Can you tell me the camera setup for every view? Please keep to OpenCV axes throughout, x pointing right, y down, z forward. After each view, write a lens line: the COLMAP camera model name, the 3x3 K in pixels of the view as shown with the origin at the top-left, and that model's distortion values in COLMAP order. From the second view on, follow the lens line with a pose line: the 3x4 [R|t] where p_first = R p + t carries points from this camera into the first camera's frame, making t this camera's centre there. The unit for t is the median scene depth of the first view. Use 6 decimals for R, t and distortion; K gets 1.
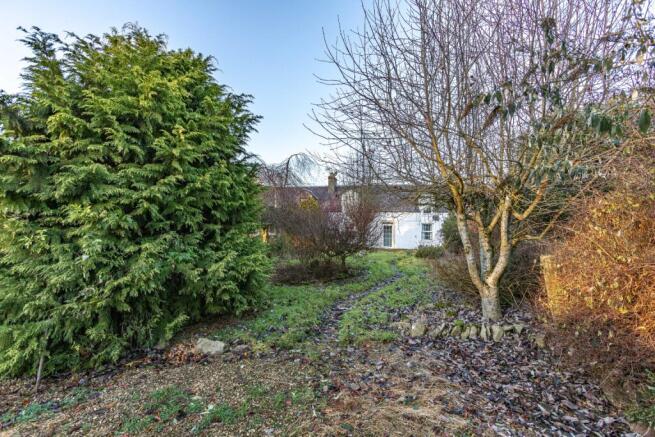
lens RADIAL K [[301.2, 0, 333.6], [0, 301.2, 234.9], [0, 0, 1]] dist [-0.017704, 0.015000]
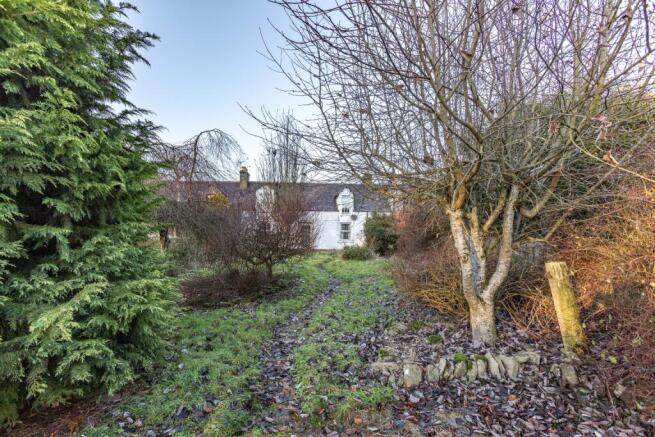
lens RADIAL K [[301.2, 0, 333.6], [0, 301.2, 234.9], [0, 0, 1]] dist [-0.017704, 0.015000]
pose [[0.955803, -0.015131, 0.293617, -0.087259], [0.014812, 0.999885, 0.003311, -0.013924], [-0.293634, 0.001185, 0.955917, 0.344408]]
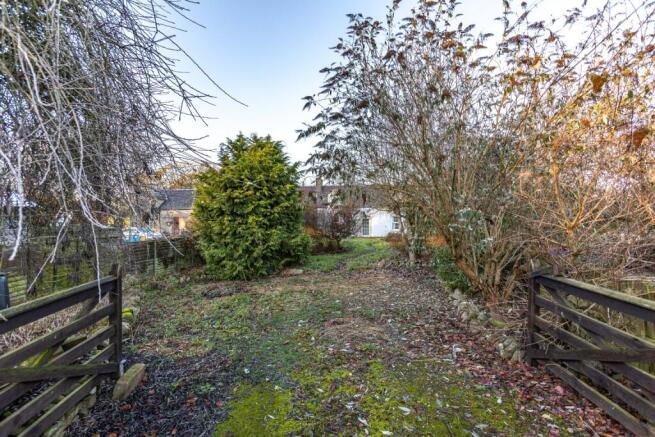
lens RADIAL K [[301.2, 0, 333.6], [0, 301.2, 234.9], [0, 0, 1]] dist [-0.017704, 0.015000]
pose [[0.997056, -0.021824, 0.073507, -0.225901], [0.019937, 0.999455, 0.026309, 0.009955], [-0.074041, -0.024766, 0.996948, -1.159614]]
